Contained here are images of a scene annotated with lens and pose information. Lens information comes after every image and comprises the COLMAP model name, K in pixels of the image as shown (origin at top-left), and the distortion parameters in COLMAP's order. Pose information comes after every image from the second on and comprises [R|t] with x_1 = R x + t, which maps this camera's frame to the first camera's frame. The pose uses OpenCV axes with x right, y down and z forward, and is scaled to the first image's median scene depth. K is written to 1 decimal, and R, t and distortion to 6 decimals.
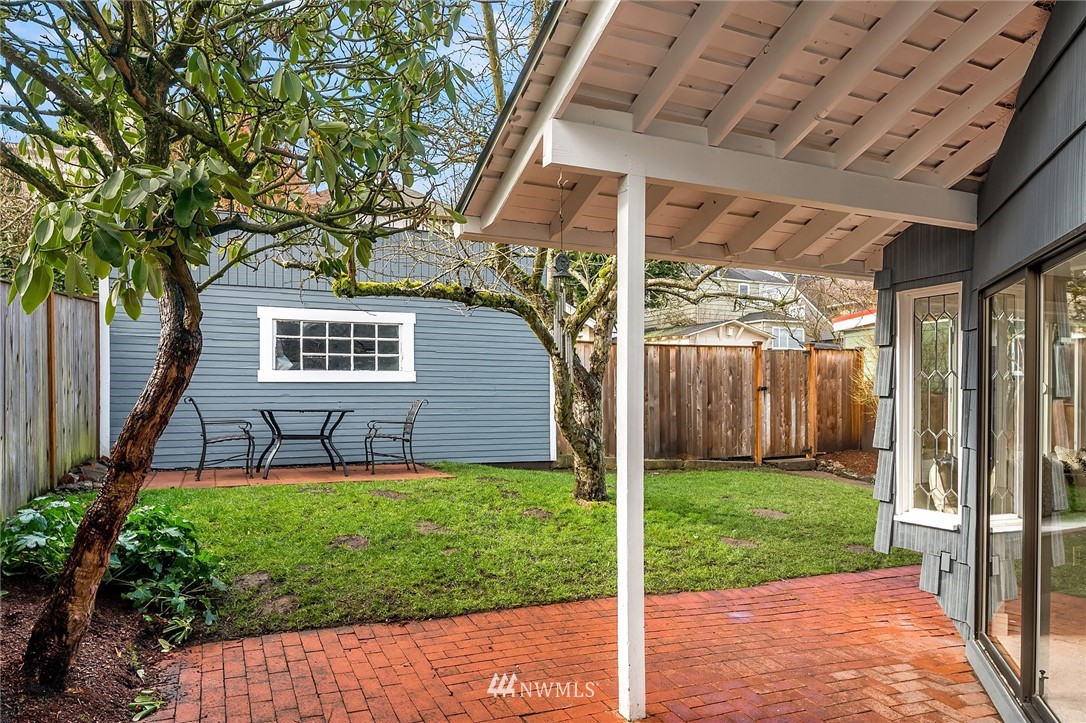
lens RADIAL K [[719.6, 0, 539.4], [0, 719.6, 388.5], [0, 0, 1]] dist [-0.005504, 0.000494]
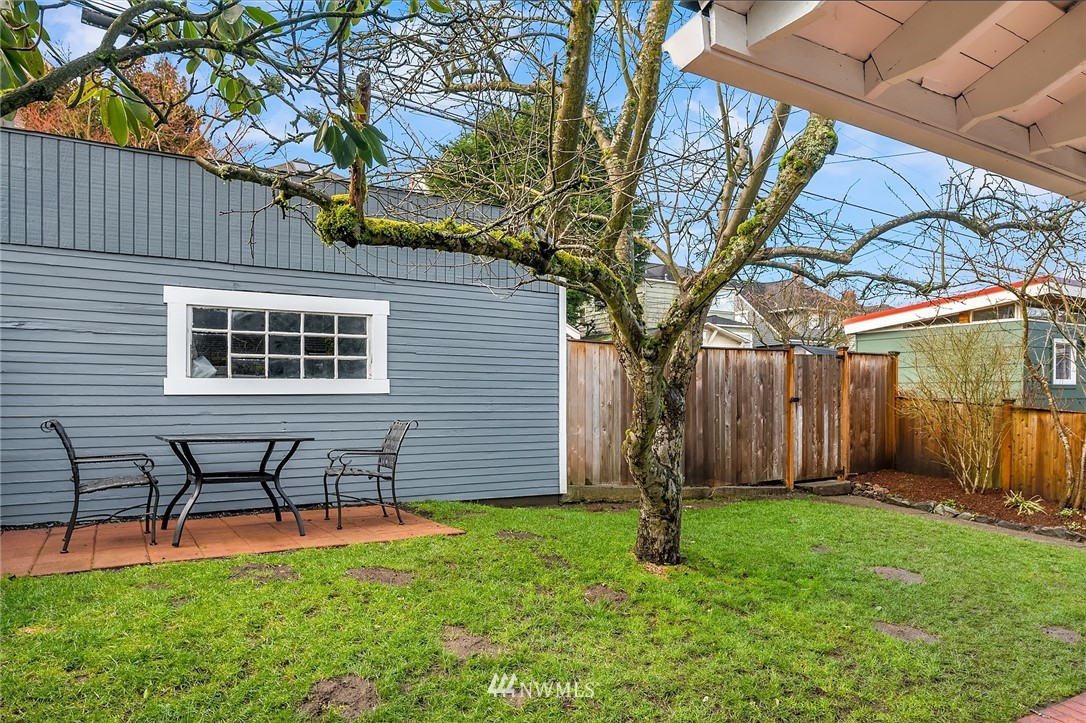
lens RADIAL K [[702.9, 0, 543.1], [0, 702.9, 390.1], [0, 0, 1]] dist [-0.002454, -0.001306]
pose [[0.992558, 0.000023, 0.121770, -0.103672], [0.000373, 0.999995, -0.003235, -0.010664], [-0.121770, 0.003257, 0.992553, 0.263791]]
